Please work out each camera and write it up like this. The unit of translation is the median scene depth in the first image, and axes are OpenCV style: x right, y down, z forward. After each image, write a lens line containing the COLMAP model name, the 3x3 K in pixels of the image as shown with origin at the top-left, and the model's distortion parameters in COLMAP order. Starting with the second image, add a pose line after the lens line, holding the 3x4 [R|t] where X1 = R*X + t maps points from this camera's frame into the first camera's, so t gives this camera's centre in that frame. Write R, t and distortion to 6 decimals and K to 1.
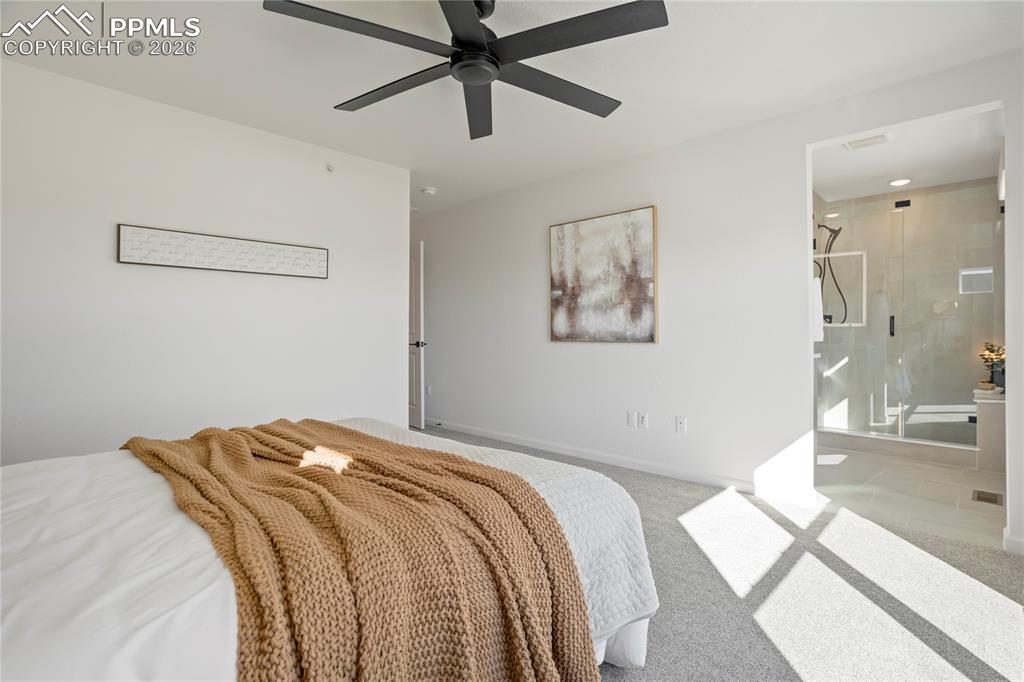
lens RADIAL K [[470.9, 0, 513.6], [0, 470.9, 335.9], [0, 0, 1]] dist [-0.025166, 0.008453]
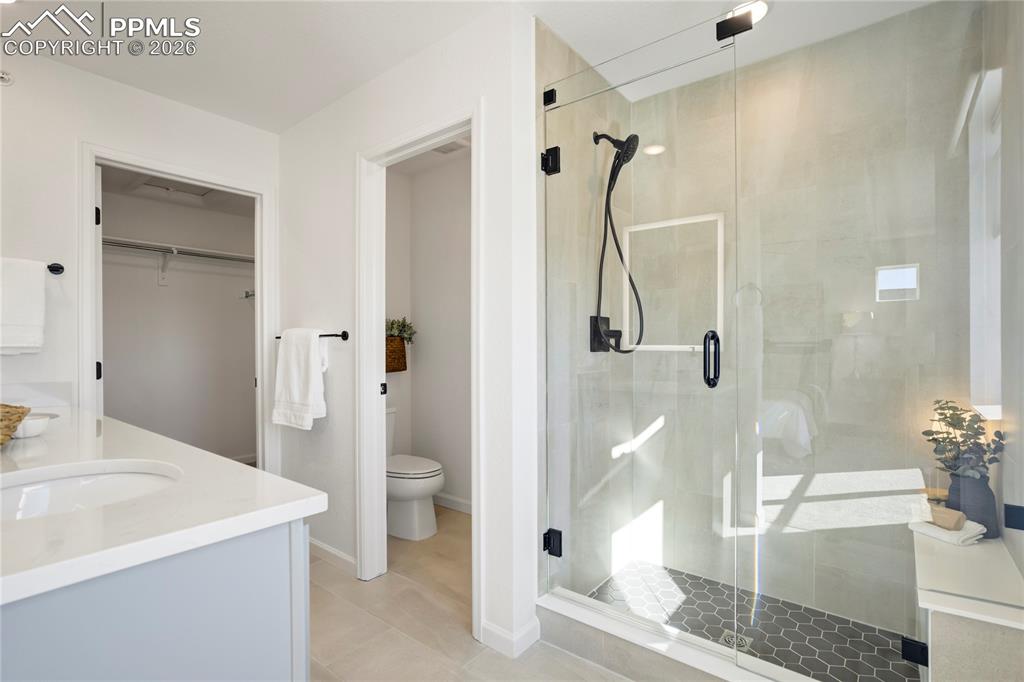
lens RADIAL K [[470.9, 0, 512.8], [0, 470.9, 344.7], [0, 0, 1]] dist [-0.025166, 0.008453]
pose [[0.994787, 0.000990, 0.101968, 0.501806], [-0.000033, 0.999956, -0.009393, -0.022902], [-0.101973, 0.009341, 0.994743, 0.521032]]
